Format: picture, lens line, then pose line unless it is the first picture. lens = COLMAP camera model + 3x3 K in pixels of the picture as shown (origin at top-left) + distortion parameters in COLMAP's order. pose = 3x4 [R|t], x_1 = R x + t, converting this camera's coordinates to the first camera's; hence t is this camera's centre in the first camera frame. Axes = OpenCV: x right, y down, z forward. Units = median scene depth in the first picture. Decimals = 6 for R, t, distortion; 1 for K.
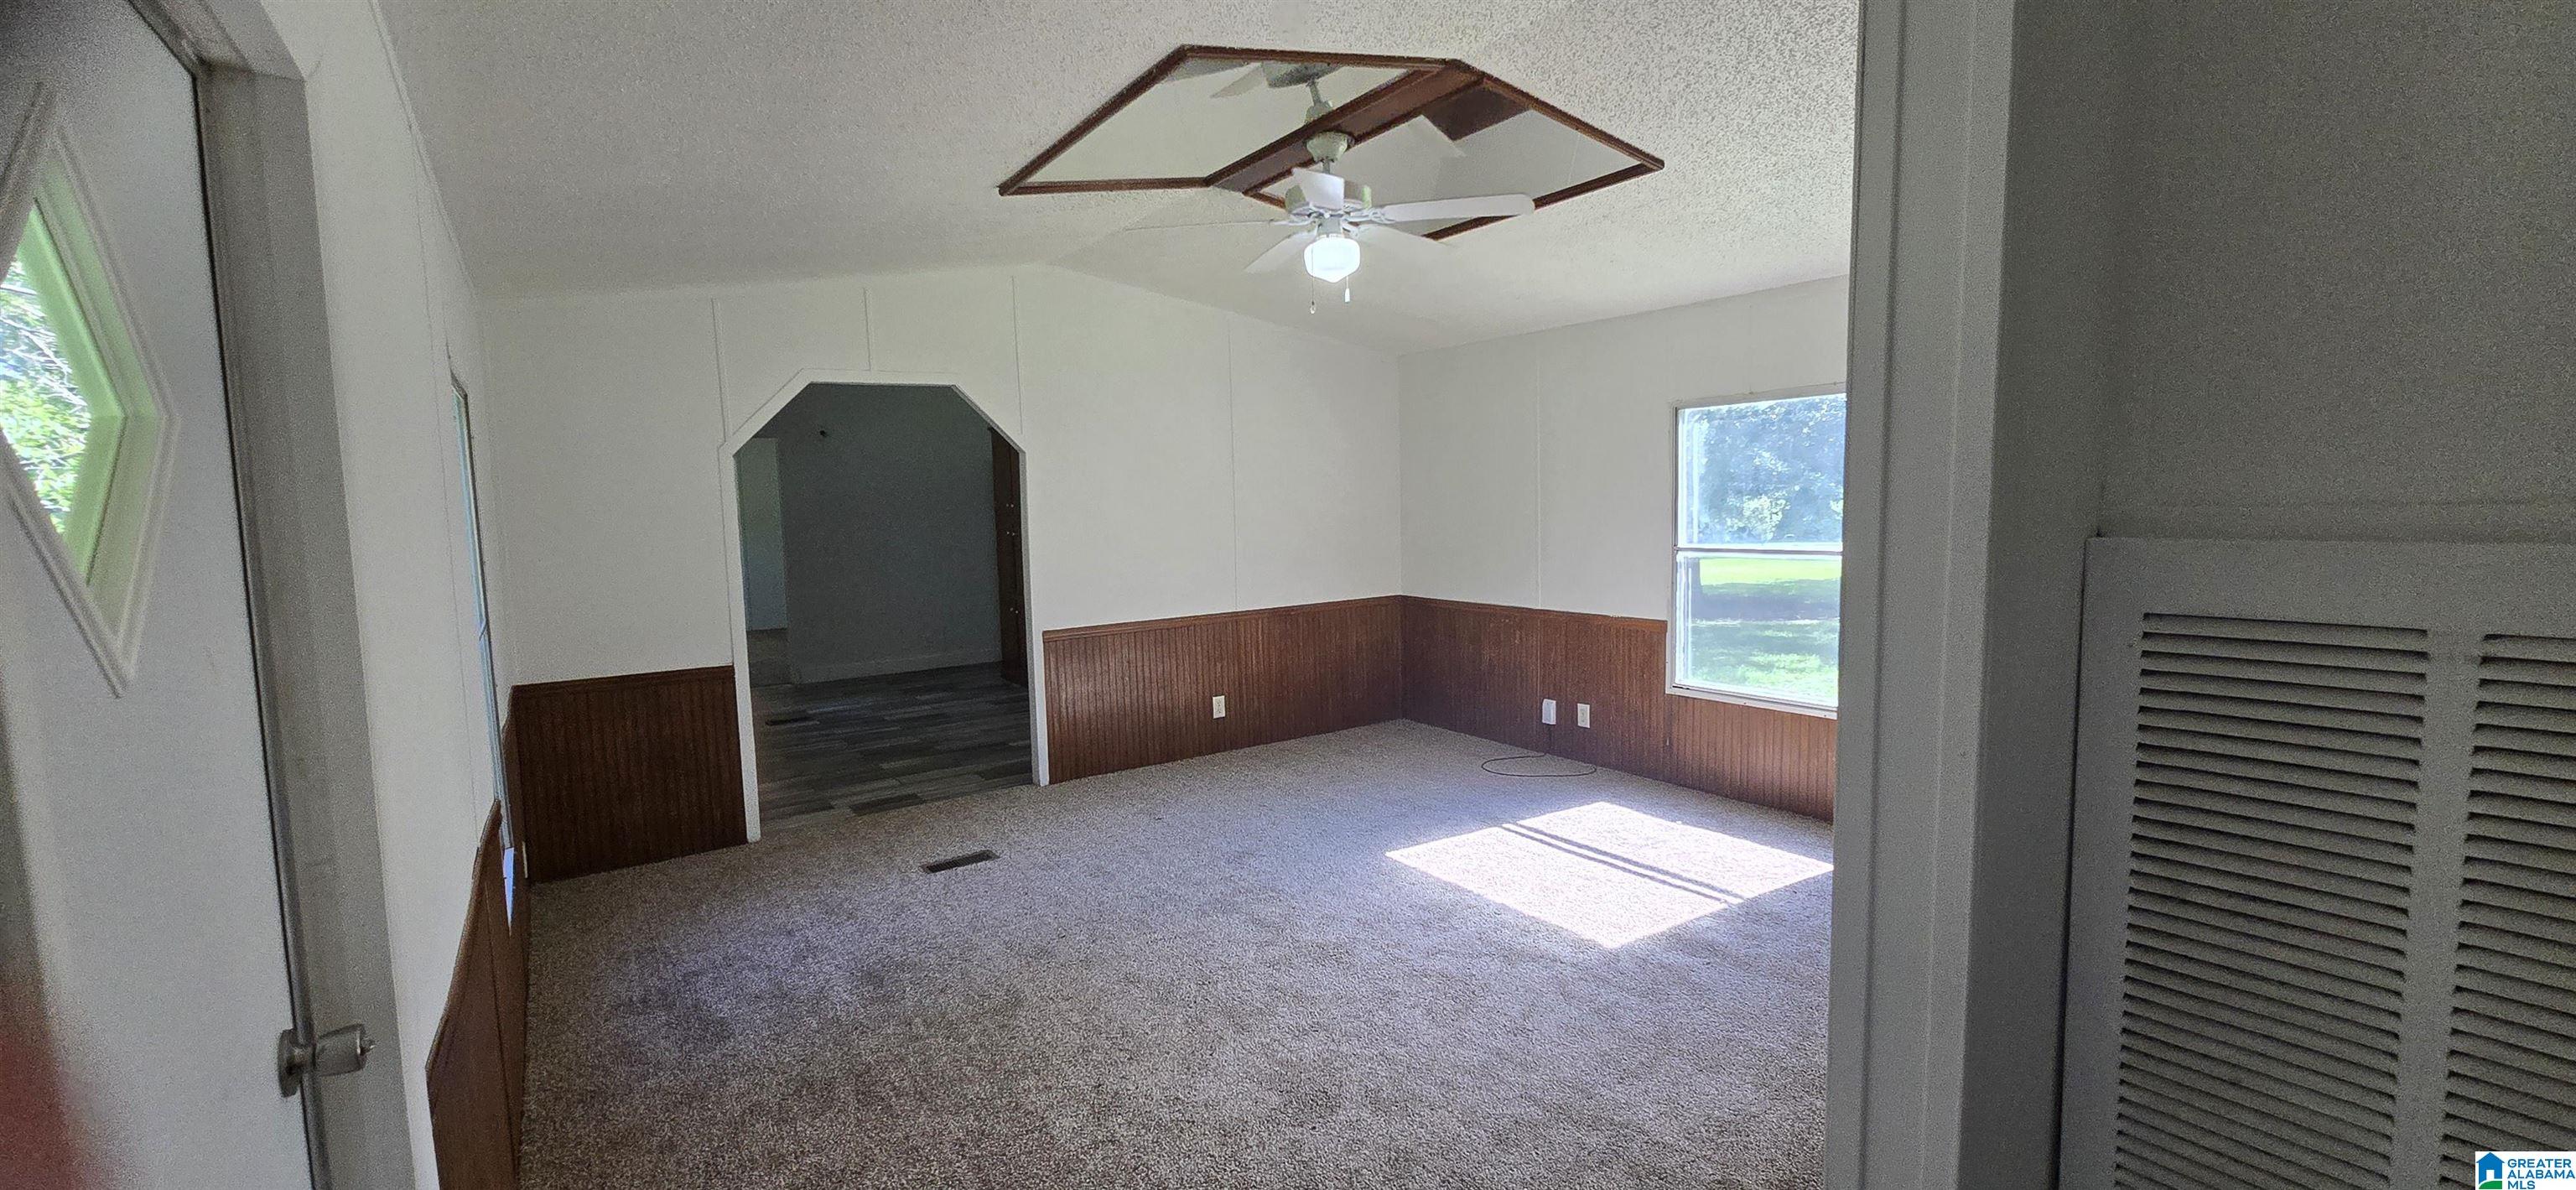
lens RADIAL K [[1052.6, 0, 1295.4], [0, 1052.6, 598.4], [0, 0, 1]] dist [0.001078, -0.000427]
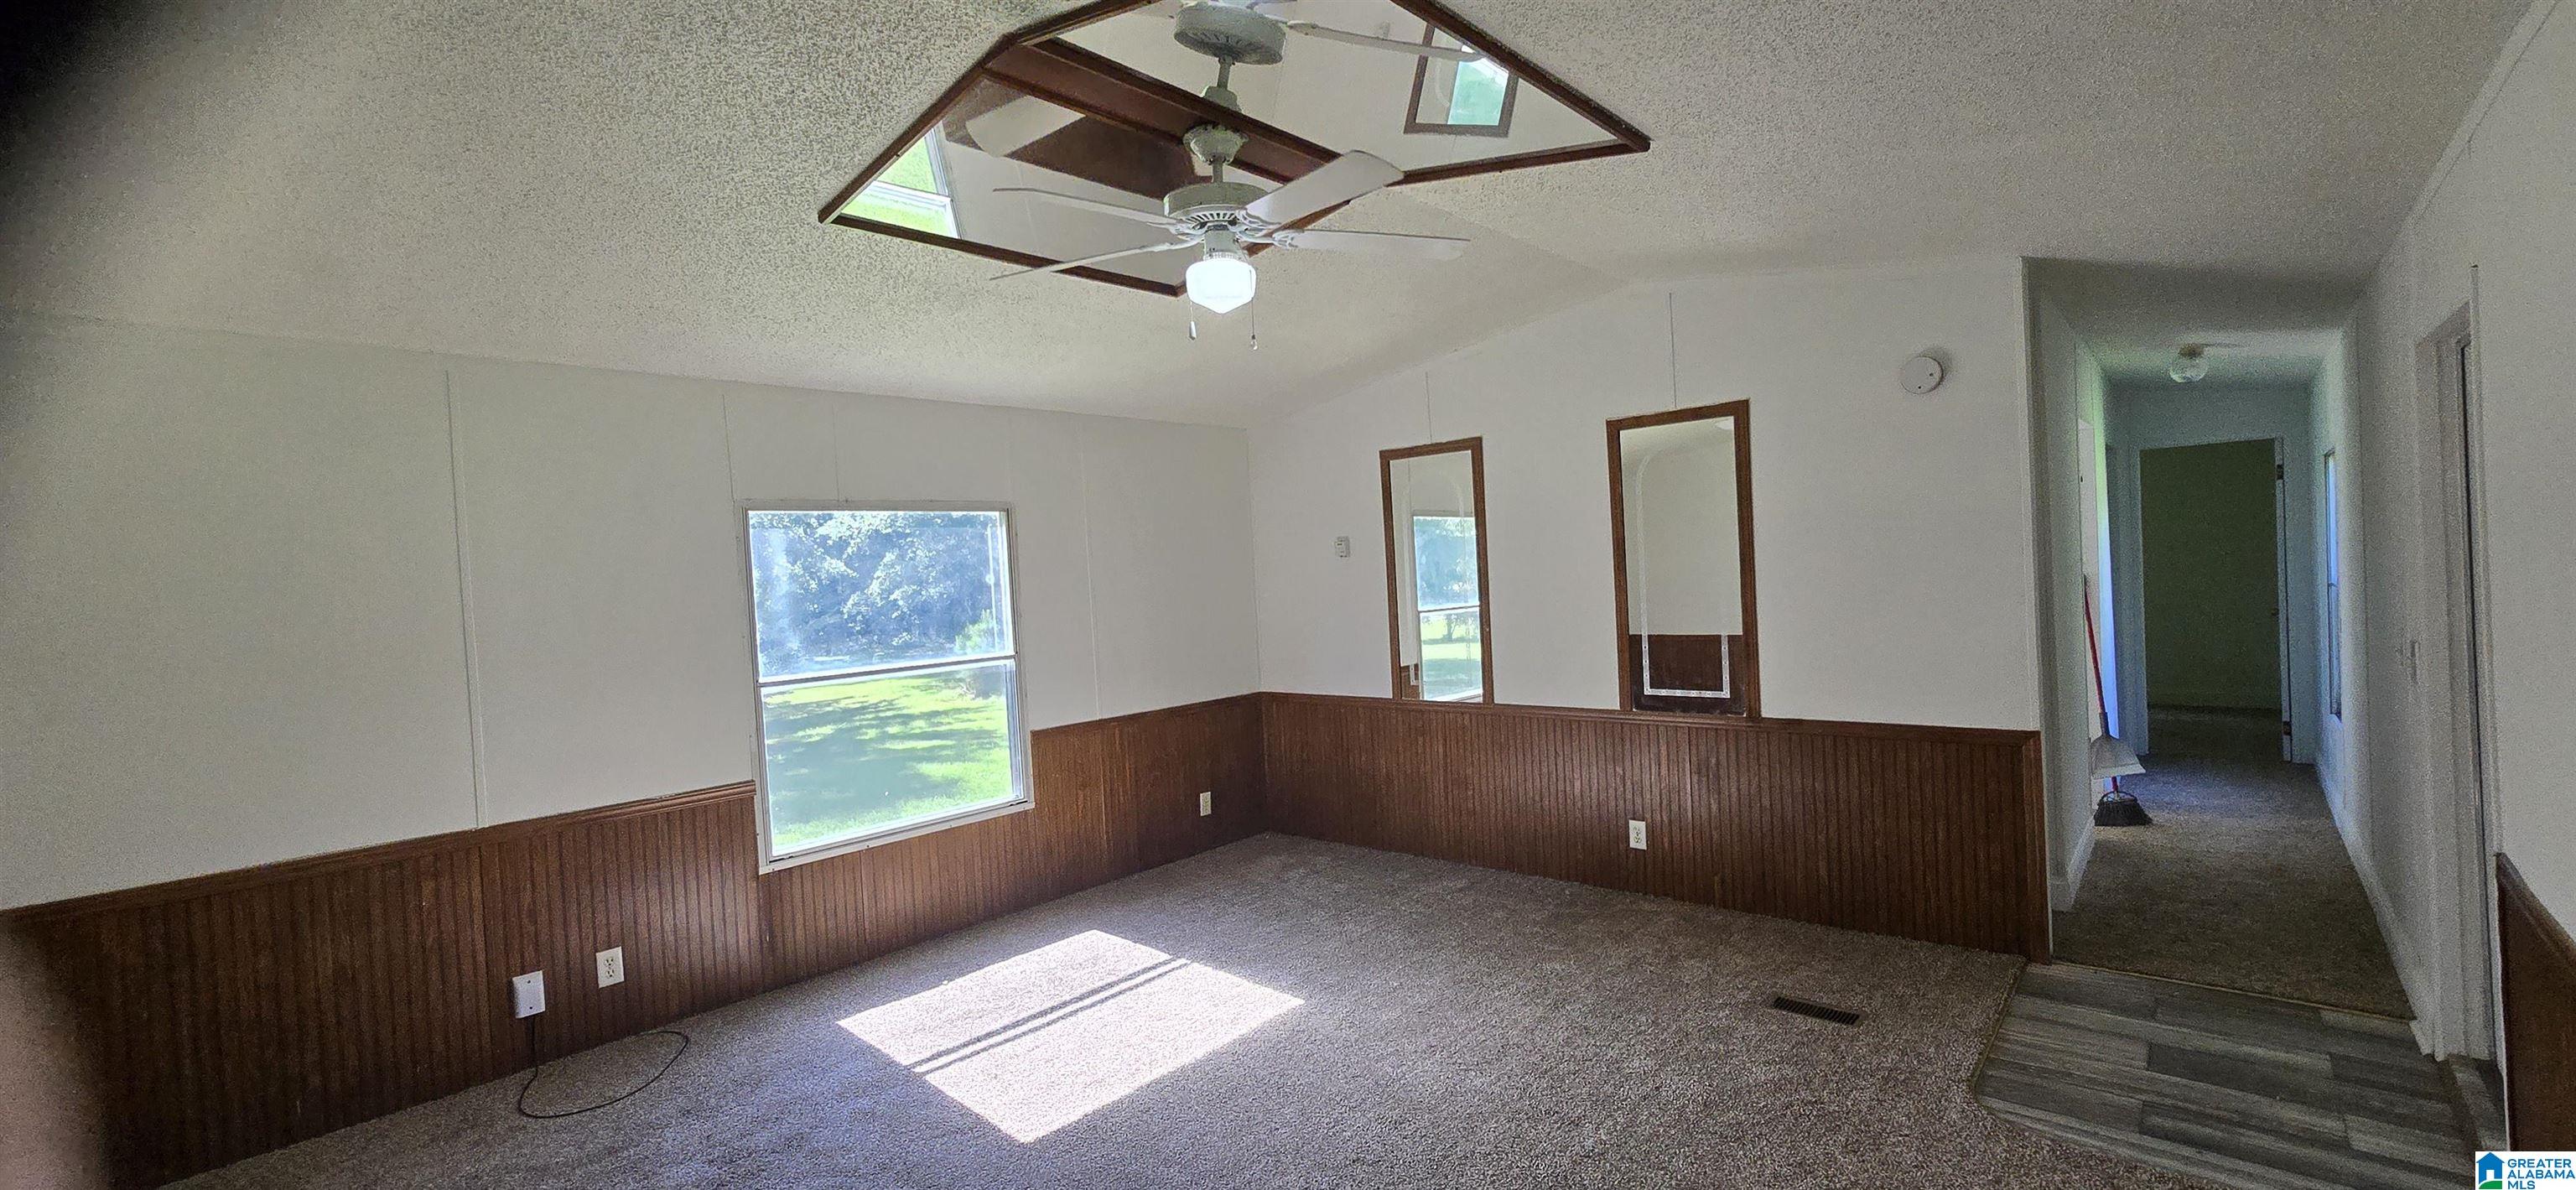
lens RADIAL K [[1052.6, 0, 1295.4], [0, 1052.6, 598.4], [0, 0, 1]] dist [0.001078, -0.000427]
pose [[-0.229775, 0.010894, 0.973183, -0.878532], [0.149949, 0.988394, 0.024340, -0.124483], [-0.961623, 0.151520, -0.228742, 1.390134]]
